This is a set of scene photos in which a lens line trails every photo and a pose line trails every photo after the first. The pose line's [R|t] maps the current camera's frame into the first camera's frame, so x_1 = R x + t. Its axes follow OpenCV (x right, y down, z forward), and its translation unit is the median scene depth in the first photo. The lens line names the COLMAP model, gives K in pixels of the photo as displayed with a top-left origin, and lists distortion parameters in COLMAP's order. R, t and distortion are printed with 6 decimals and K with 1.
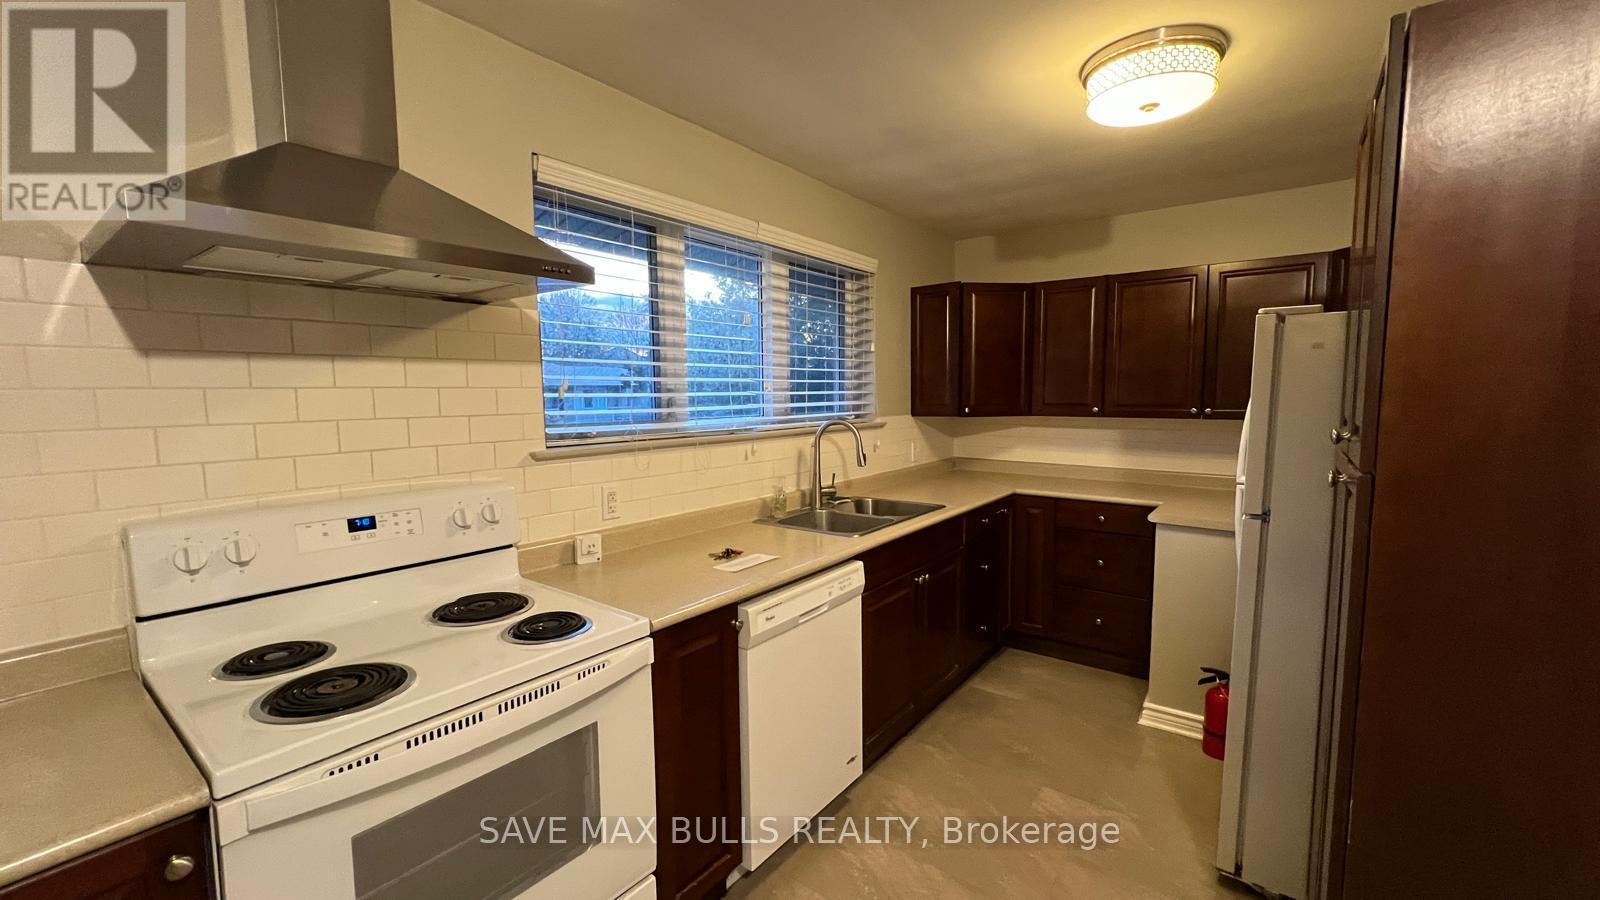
lens RADIAL K [[638.6, 0, 799.0], [0, 638.6, 452.5], [0, 0, 1]] dist [-0.000797, -0.000168]
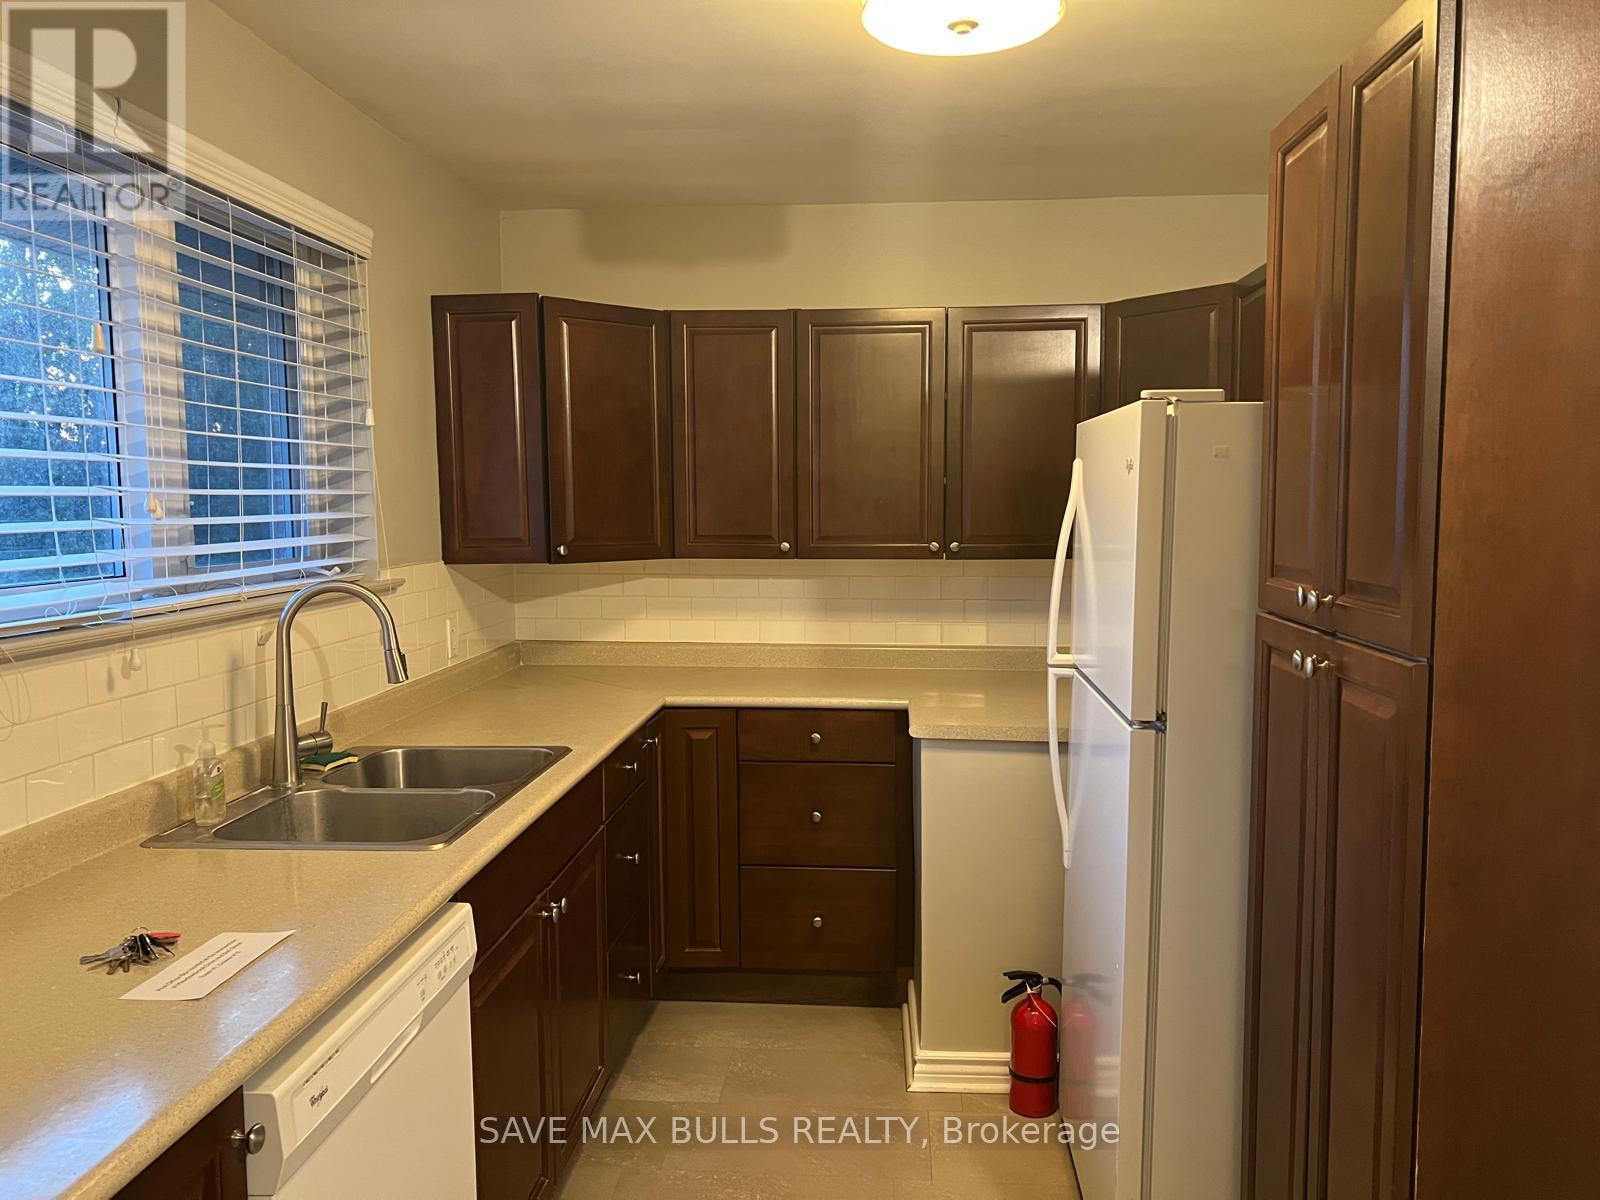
lens RADIAL K [[1201.5, 0, 816.7], [0, 1201.5, 595.9], [0, 0, 1]] dist [0.074912, -0.109869]
pose [[0.836451, -0.039715, 0.546601, -0.130110], [0.048403, 0.998827, -0.001496, -0.026062], [-0.545900, 0.027708, 0.837392, 0.126535]]
